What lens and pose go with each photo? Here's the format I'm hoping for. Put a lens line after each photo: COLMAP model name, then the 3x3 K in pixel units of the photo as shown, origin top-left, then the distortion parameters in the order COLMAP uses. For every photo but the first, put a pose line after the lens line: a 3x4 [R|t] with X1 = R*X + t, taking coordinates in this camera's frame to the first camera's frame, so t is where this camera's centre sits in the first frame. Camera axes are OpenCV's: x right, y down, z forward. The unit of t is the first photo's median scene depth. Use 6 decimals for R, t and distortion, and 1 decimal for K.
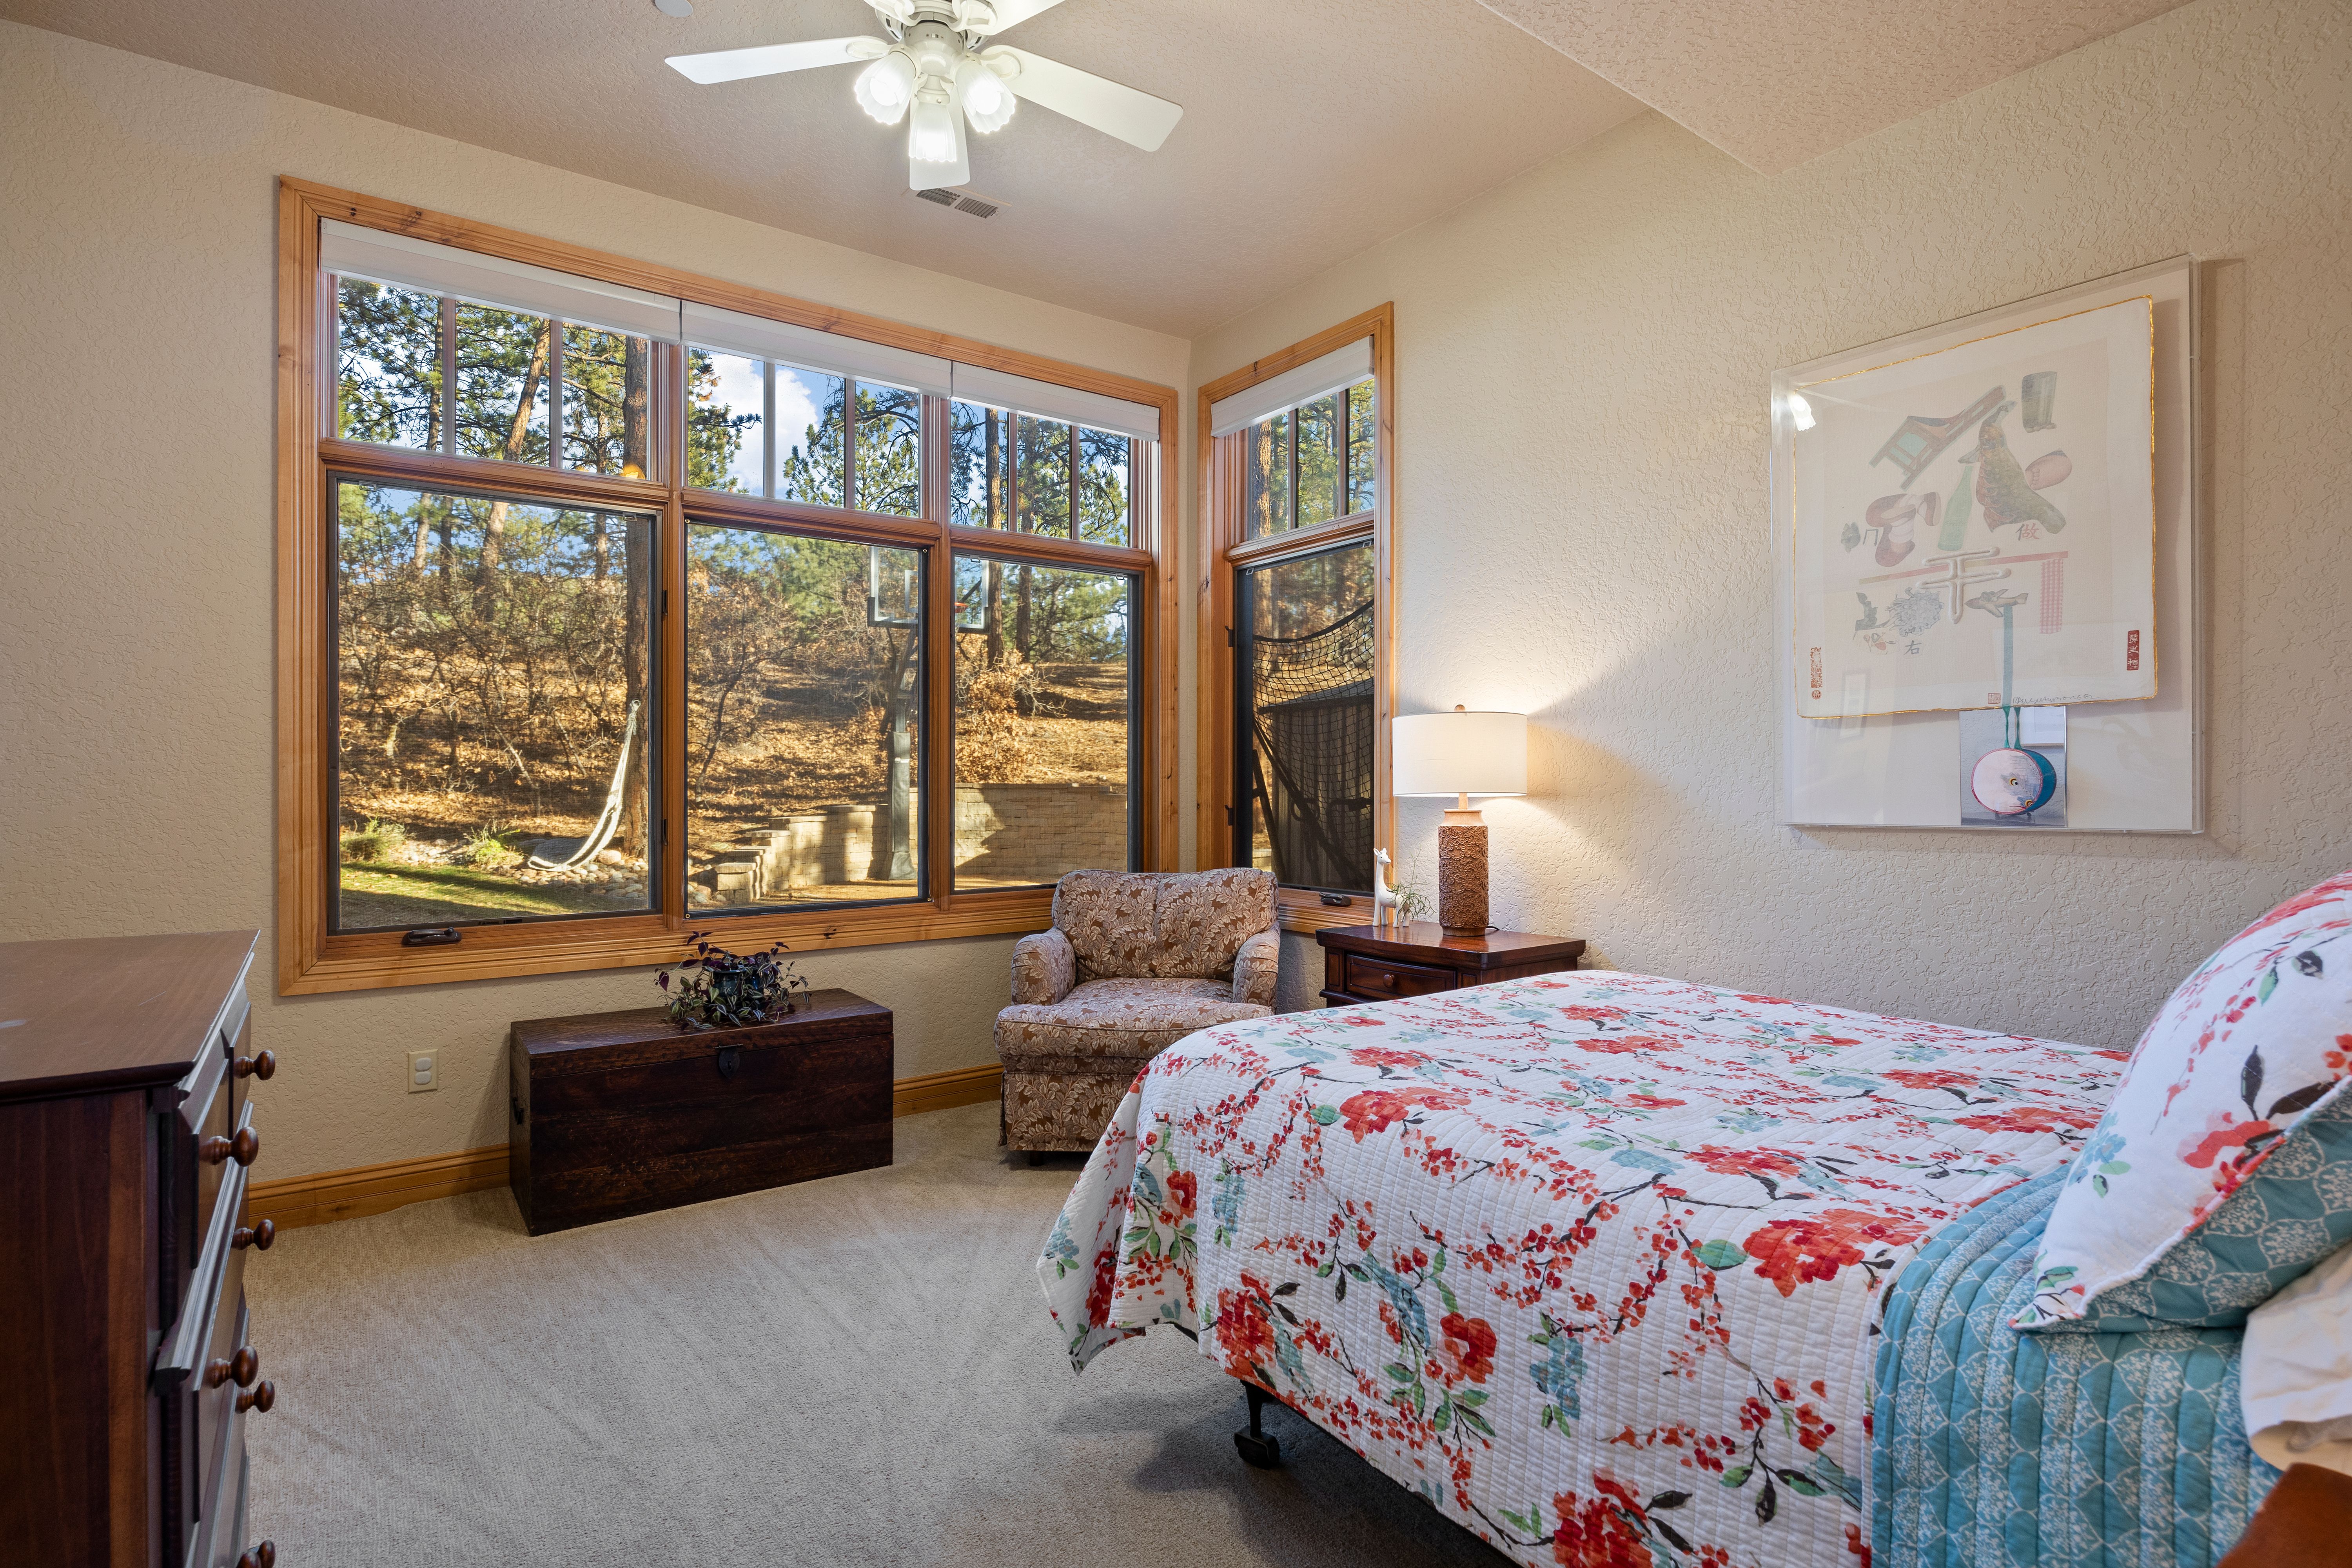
lens RADIAL K [[1186.0, 0, 1186.6], [0, 1186.0, 782.5], [0, 0, 1]] dist [-0.000107, 0.001084]
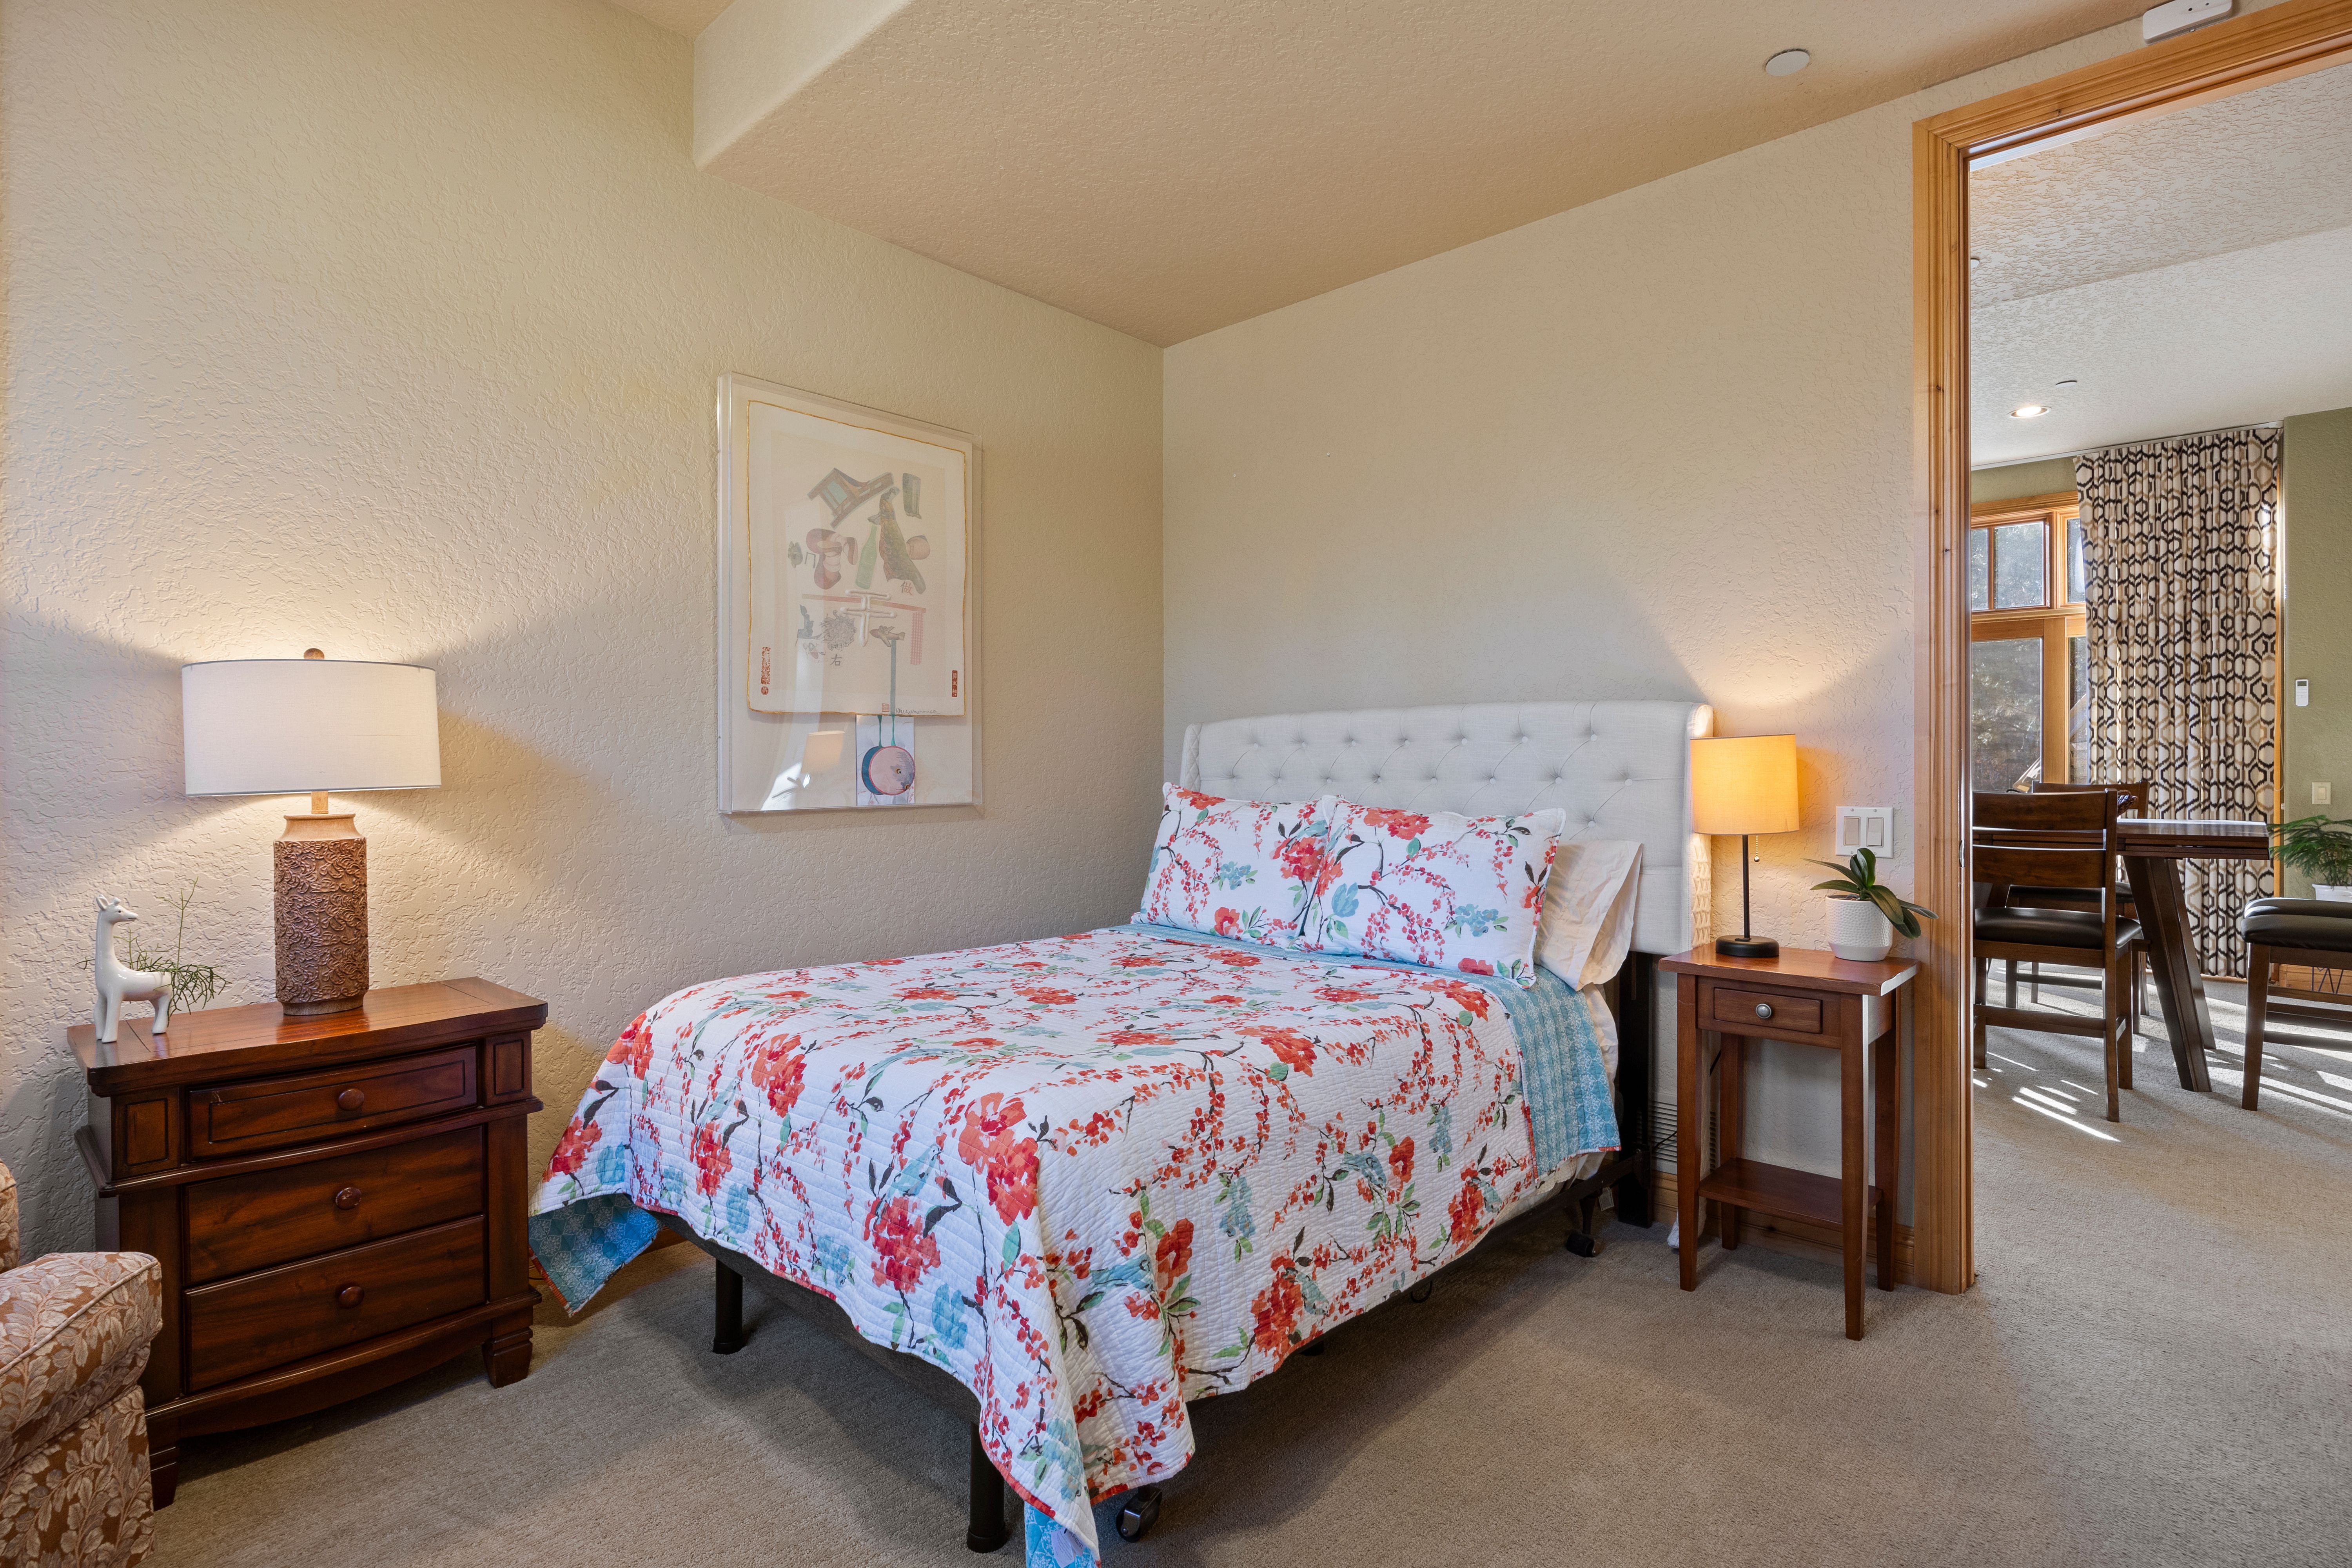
lens RADIAL K [[1186.0, 0, 1178.6], [0, 1186.0, 776.4], [0, 0, 1]] dist [-0.000107, 0.001084]
pose [[-0.204702, -0.000962, 0.978824, -0.732001], [0.004828, 0.999986, 0.001993, 0.004834], [-0.978812, 0.005134, -0.204695, 1.030423]]
